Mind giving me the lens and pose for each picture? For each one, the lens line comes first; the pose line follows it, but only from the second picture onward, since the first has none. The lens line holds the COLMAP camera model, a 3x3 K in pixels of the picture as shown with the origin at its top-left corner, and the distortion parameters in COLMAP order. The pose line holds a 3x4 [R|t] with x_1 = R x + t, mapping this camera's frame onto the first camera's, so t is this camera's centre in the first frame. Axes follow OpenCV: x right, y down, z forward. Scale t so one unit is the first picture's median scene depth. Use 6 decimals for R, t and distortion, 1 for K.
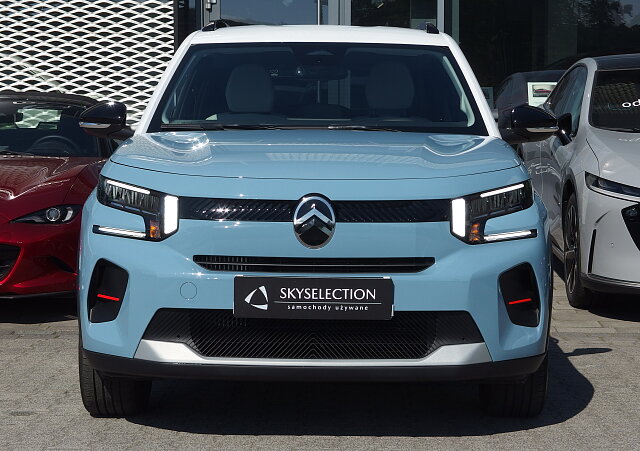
lens RADIAL K [[1745.5, 0, 320.4], [0, 1745.5, 224.7], [0, 0, 1]] dist [0.136508, 0.000000]
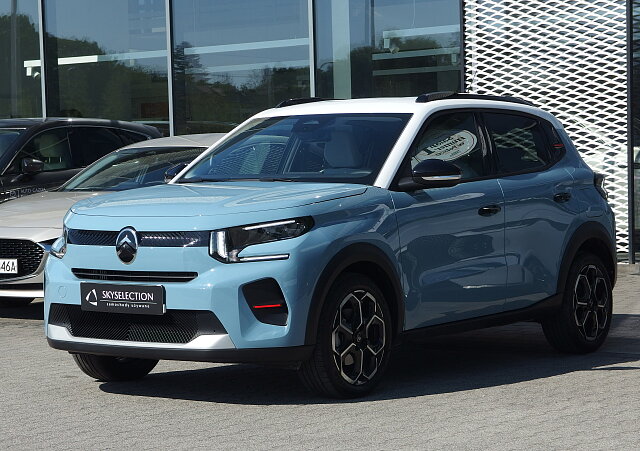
lens RADIAL K [[1745.5, 0, 319.9], [0, 1745.5, 226.0], [0, 0, 1]] dist [0.136508, 0.000000]
pose [[0.827310, 0.002801, -0.561738, 0.939826], [-0.015427, 0.999724, -0.017735, 0.005092], [0.561534, 0.023339, 0.827125, -0.109032]]
